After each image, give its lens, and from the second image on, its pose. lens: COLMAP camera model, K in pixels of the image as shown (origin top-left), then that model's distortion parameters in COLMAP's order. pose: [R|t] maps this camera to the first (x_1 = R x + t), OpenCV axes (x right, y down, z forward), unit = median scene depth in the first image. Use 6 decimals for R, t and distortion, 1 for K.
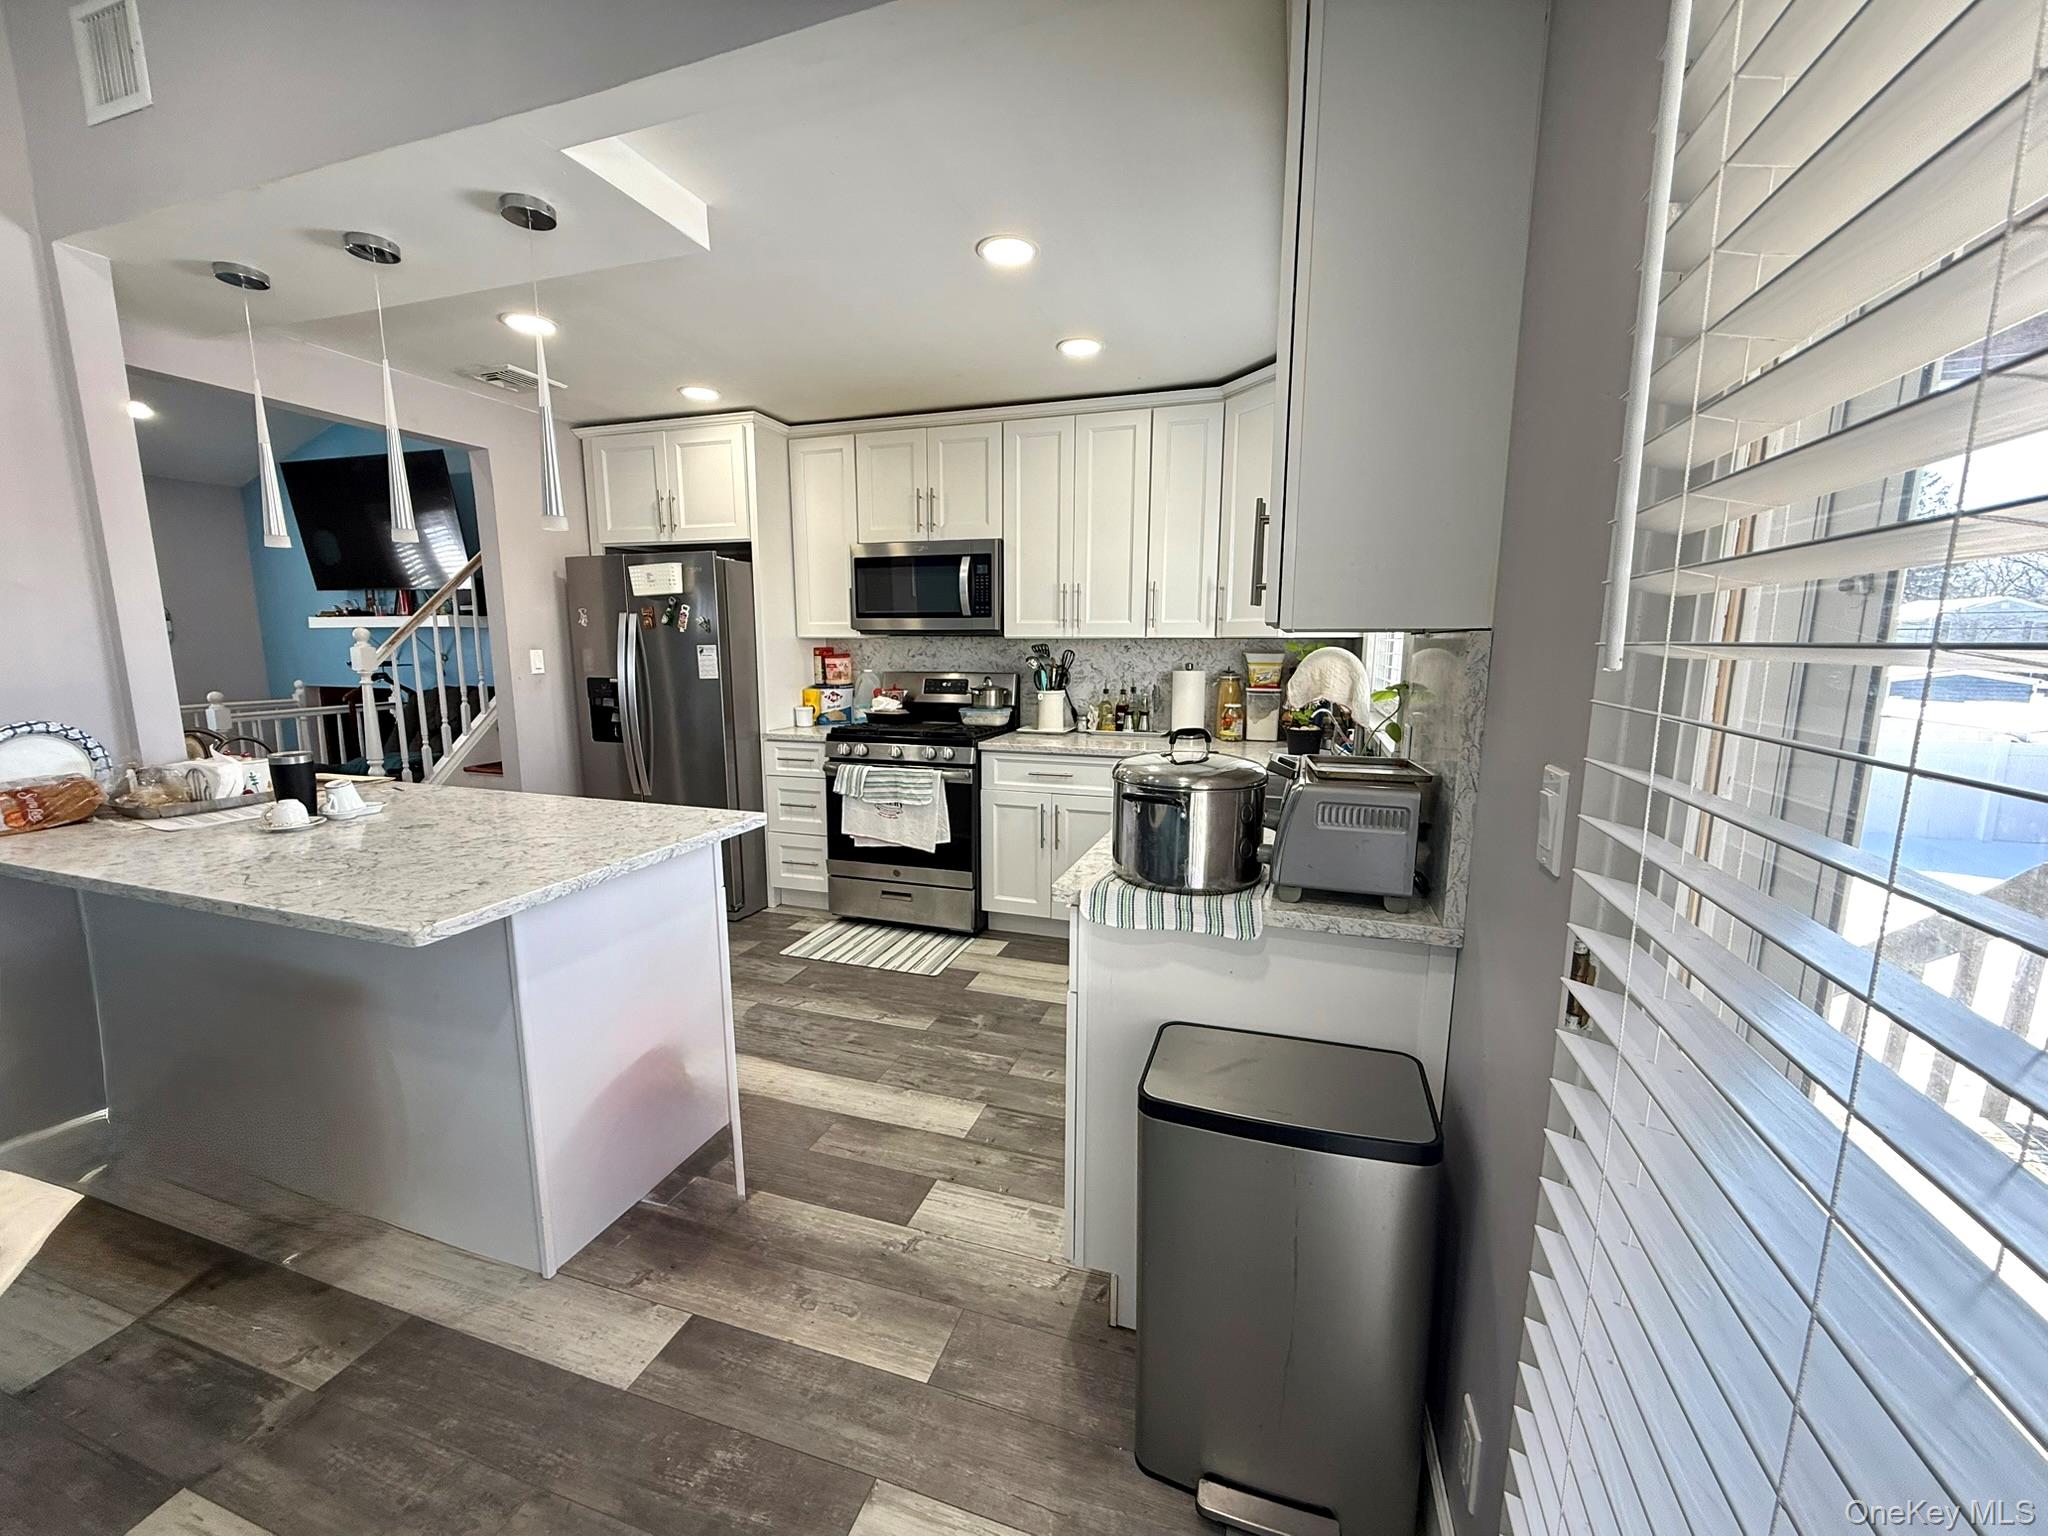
lens RADIAL K [[811.8, 0, 1020.9], [0, 811.8, 763.8], [0, 0, 1]] dist [-0.001544, -0.000768]
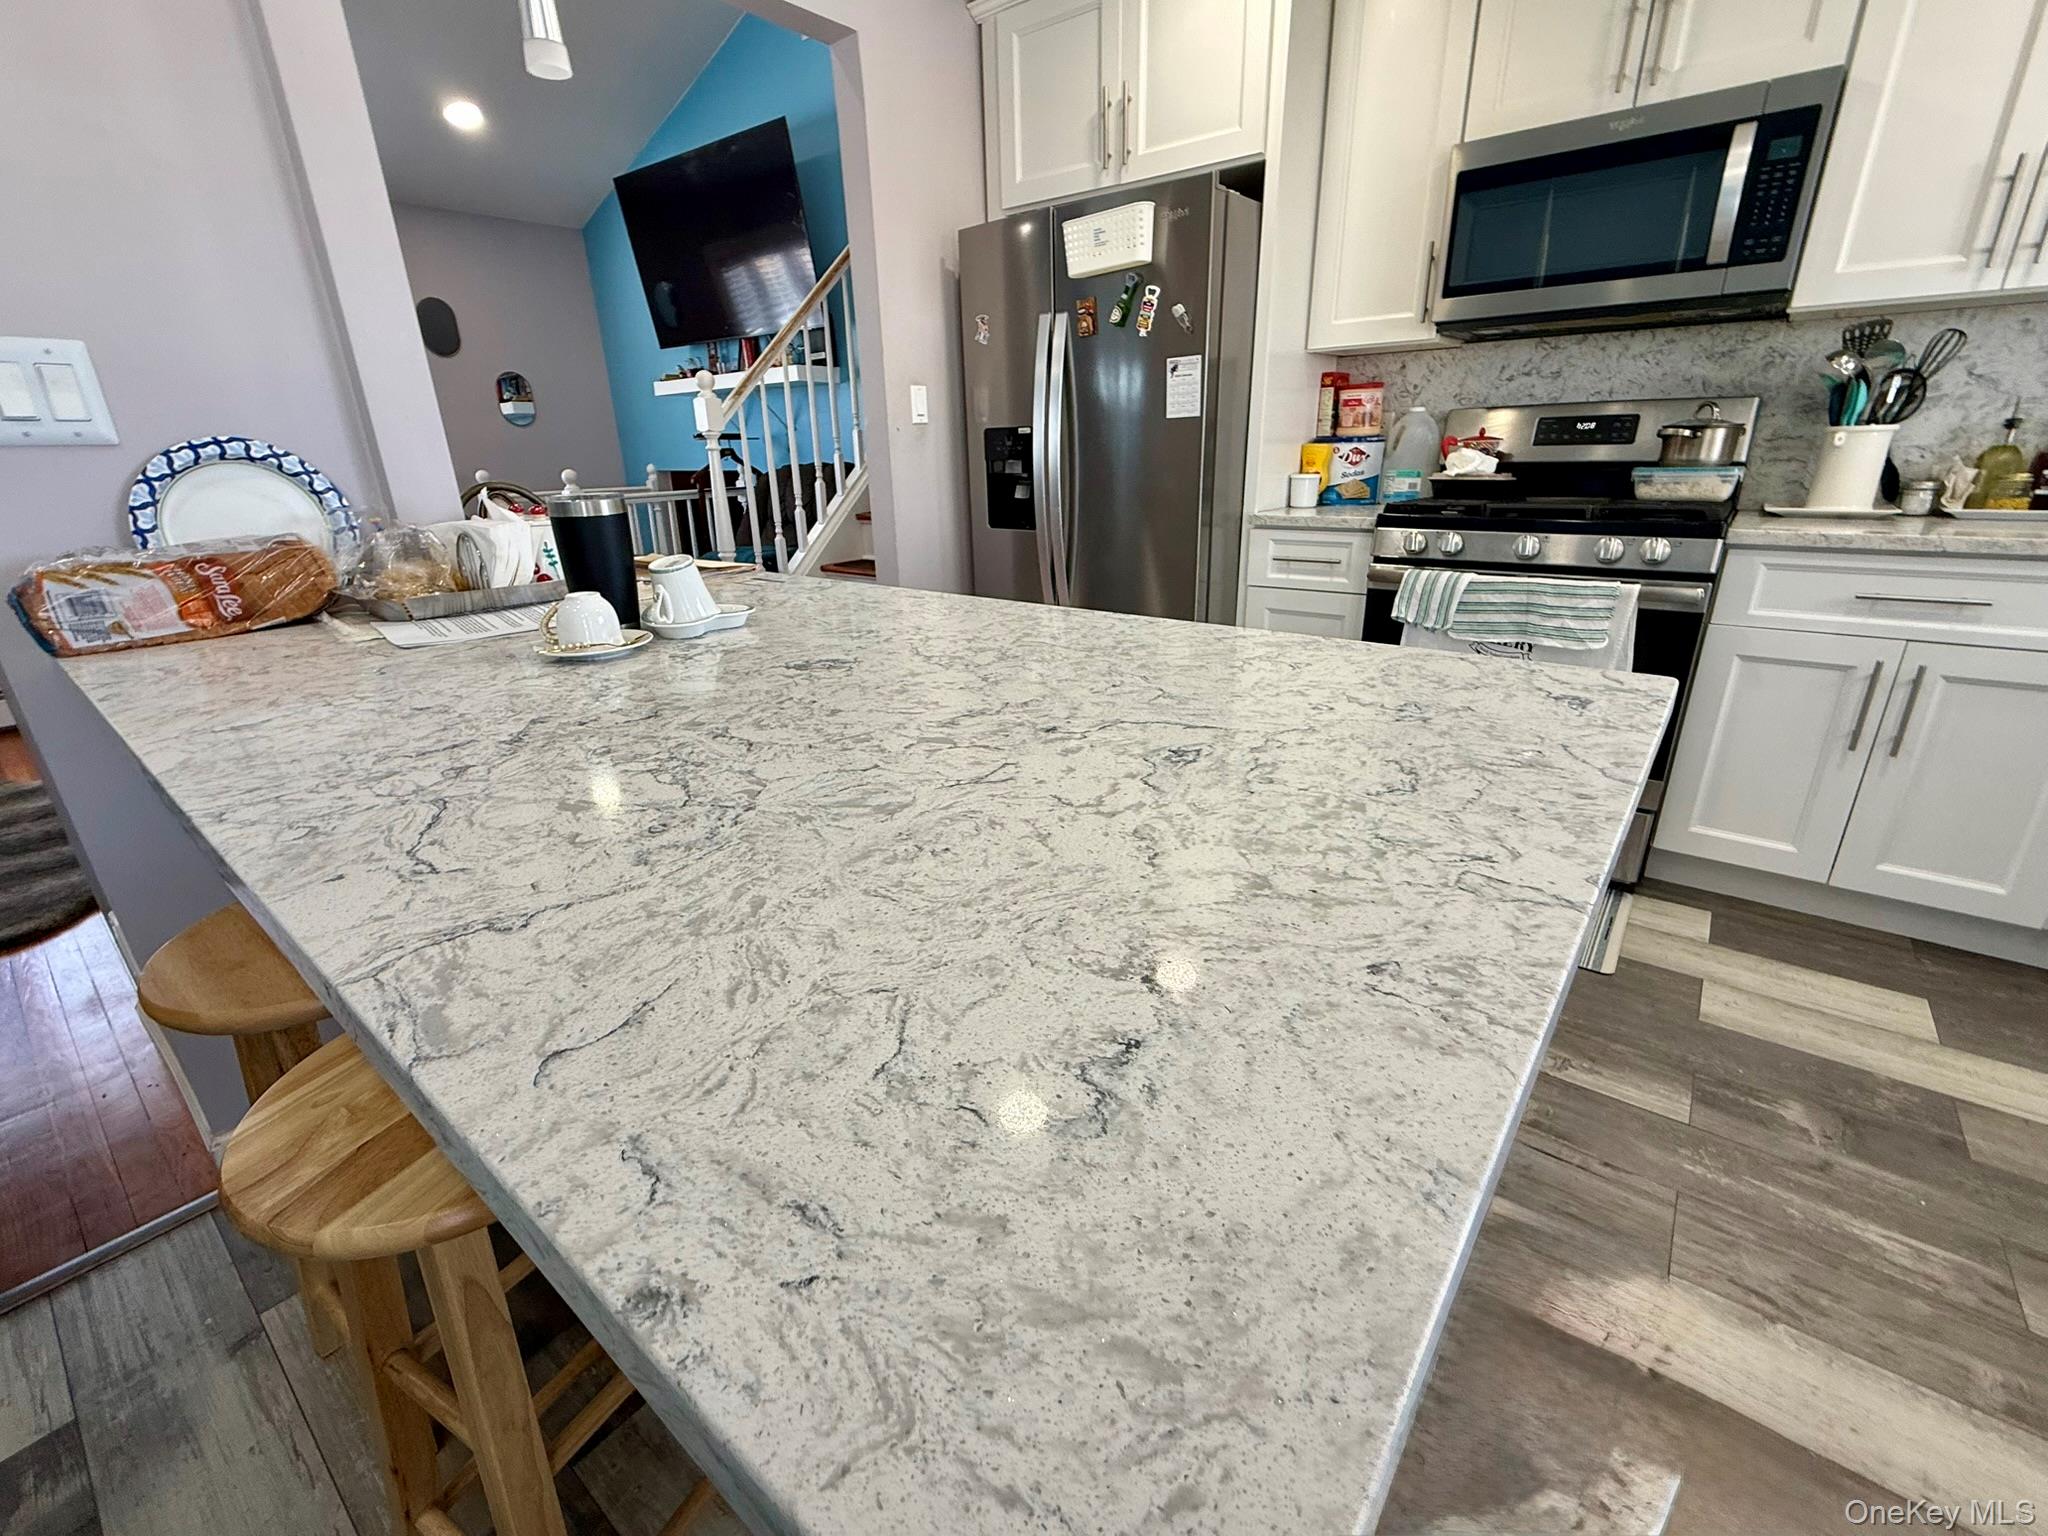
lens RADIAL K [[866.2, 0, 1020.3], [0, 866.2, 767.1], [0, 0, 1]] dist [-0.000043, -0.000791]
pose [[0.938556, 0.098387, -0.330807, -0.258543], [-0.028291, 0.977212, 0.210373, 0.016069], [0.343967, -0.188087, 0.919951, 0.319981]]
